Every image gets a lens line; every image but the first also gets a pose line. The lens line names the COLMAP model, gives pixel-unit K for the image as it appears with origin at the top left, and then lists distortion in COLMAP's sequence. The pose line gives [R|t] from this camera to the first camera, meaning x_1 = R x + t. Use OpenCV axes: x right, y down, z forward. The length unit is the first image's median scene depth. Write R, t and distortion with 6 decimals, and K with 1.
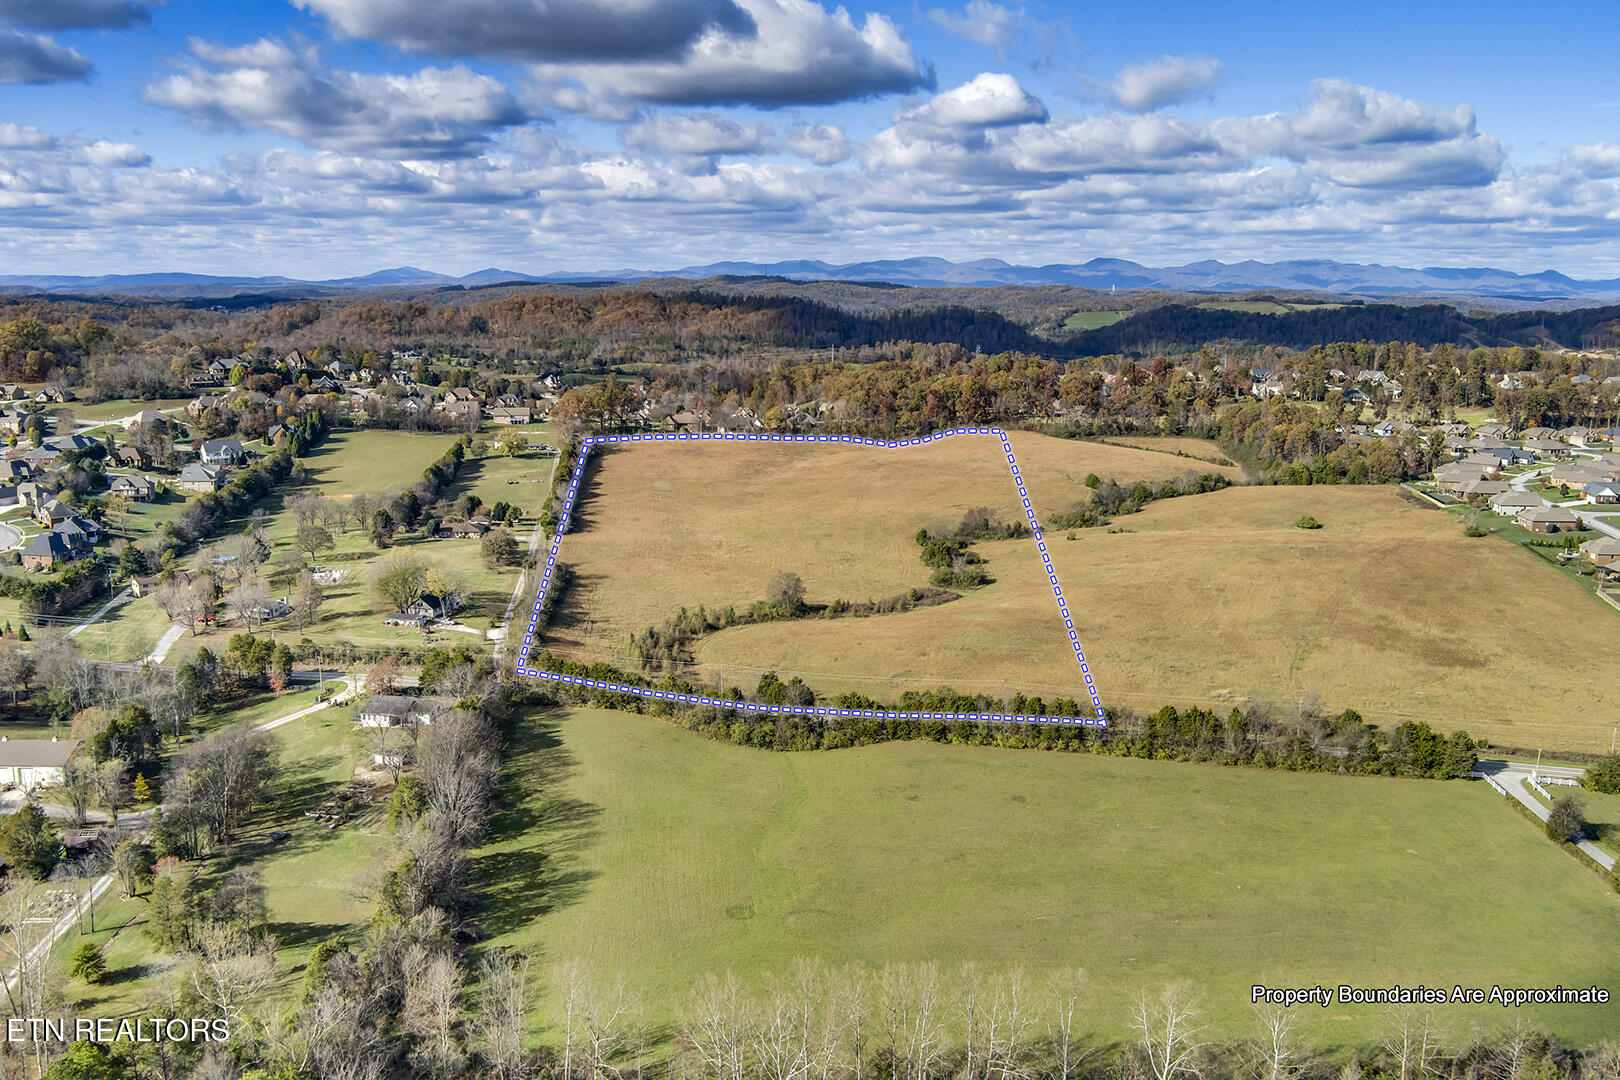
lens RADIAL K [[1416.1, 0, 810.0], [0, 1416.1, 540.0], [0, 0, 1]] dist [-0.087314, 0.002796]
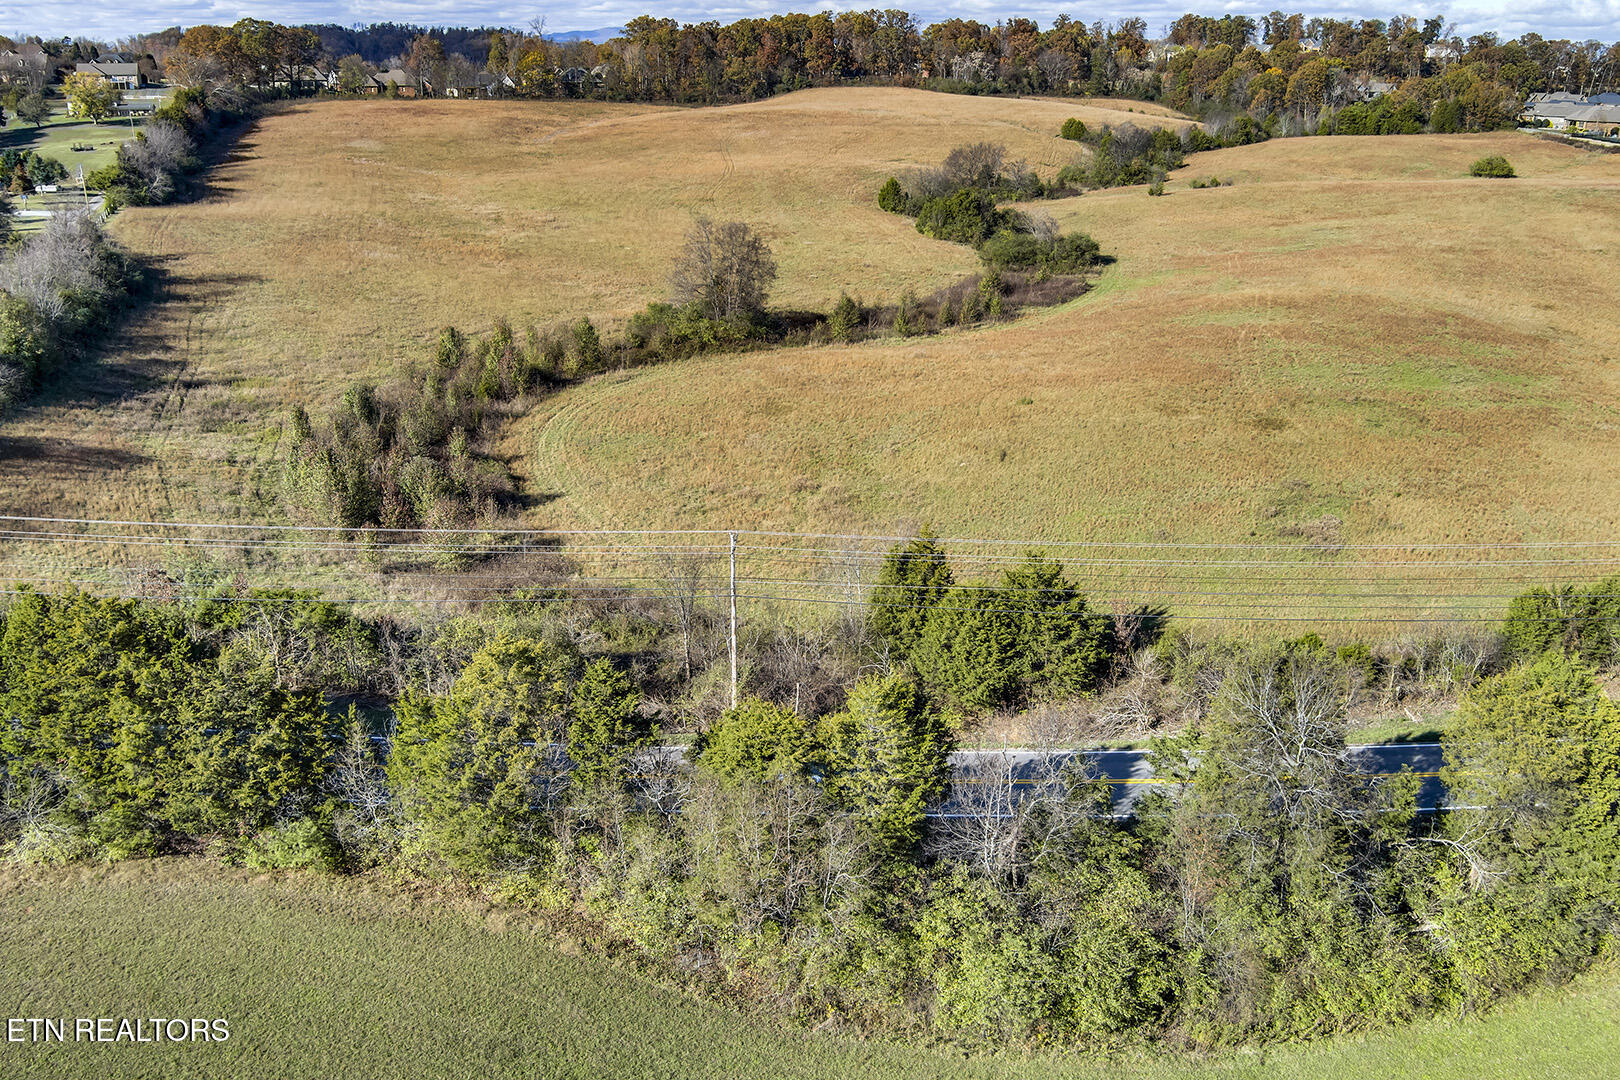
lens RADIAL K [[1309.0, 0, 810.0], [0, 1309.0, 540.0], [0, 0, 1]] dist [-0.078589, 0.035131]
pose [[0.975670, -0.075578, 0.205804, -0.069721], [0.038169, 0.982923, 0.180013, 0.042332], [-0.215895, -0.167778, 0.961894, 0.623256]]
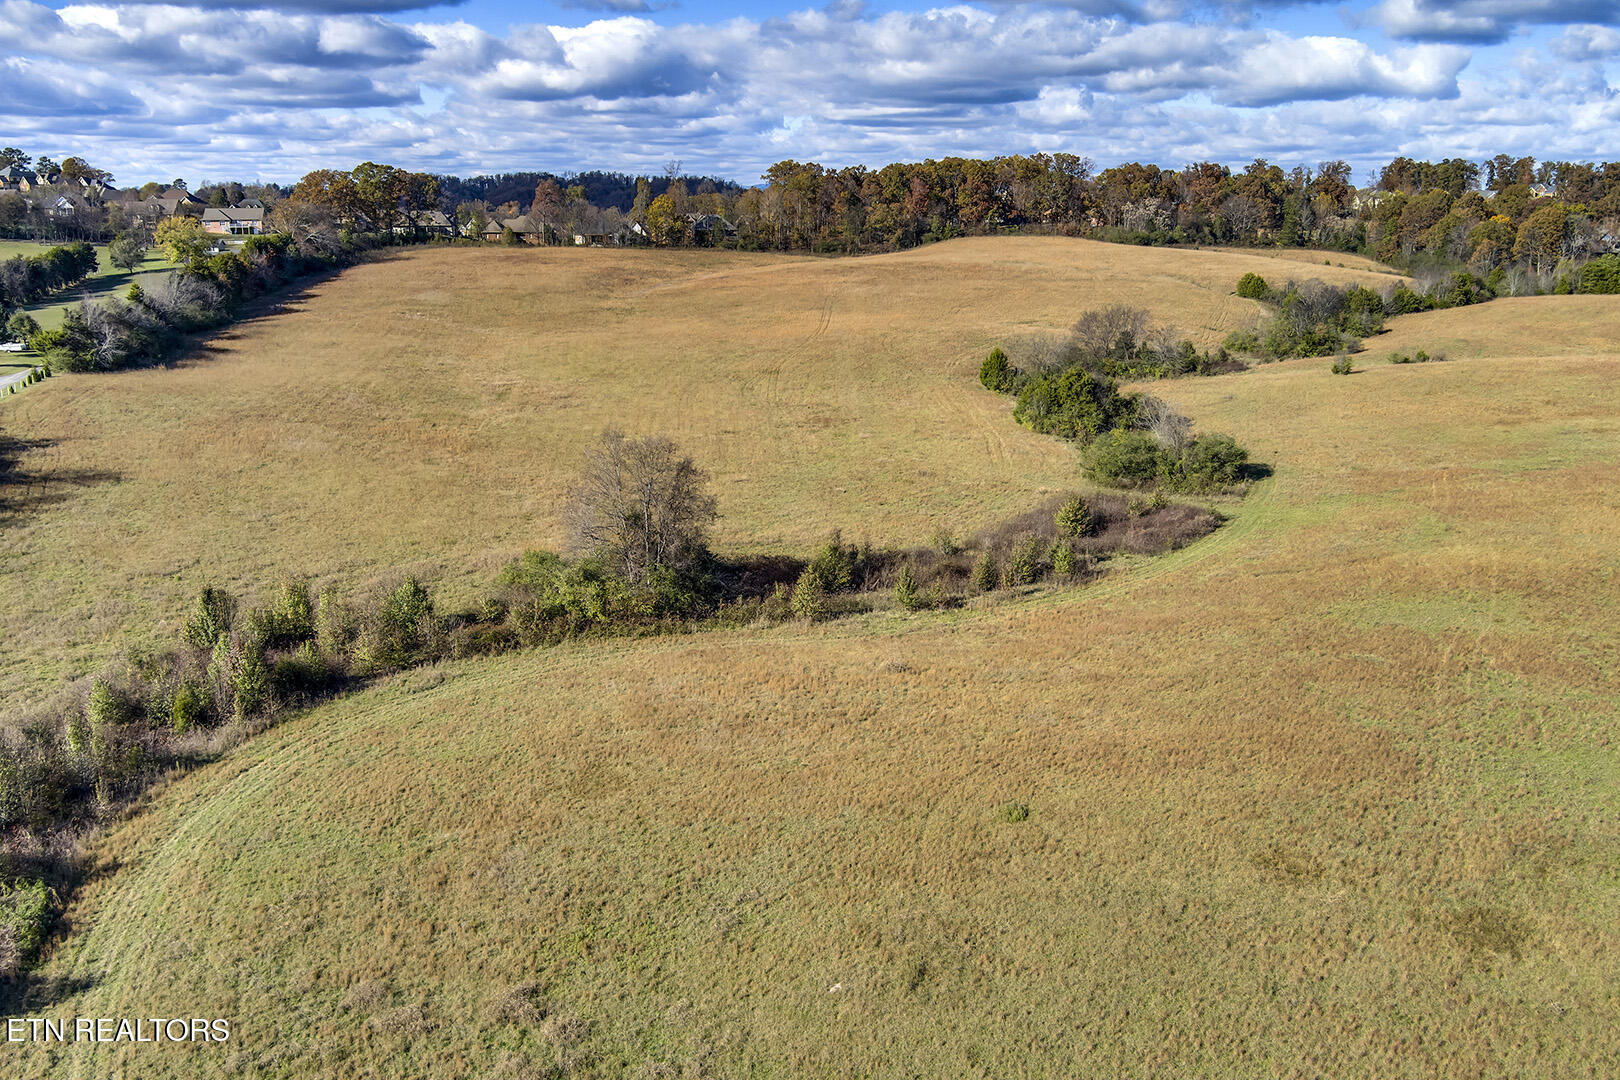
lens RADIAL K [[1309.0, 0, 810.0], [0, 1309.0, 540.0], [0, 0, 1]] dist [-0.078589, 0.035131]
pose [[0.997788, -0.018910, 0.063733, -0.001249], [0.014343, 0.997348, 0.071360, 0.023643], [-0.064914, -0.070288, 0.995412, 0.735012]]
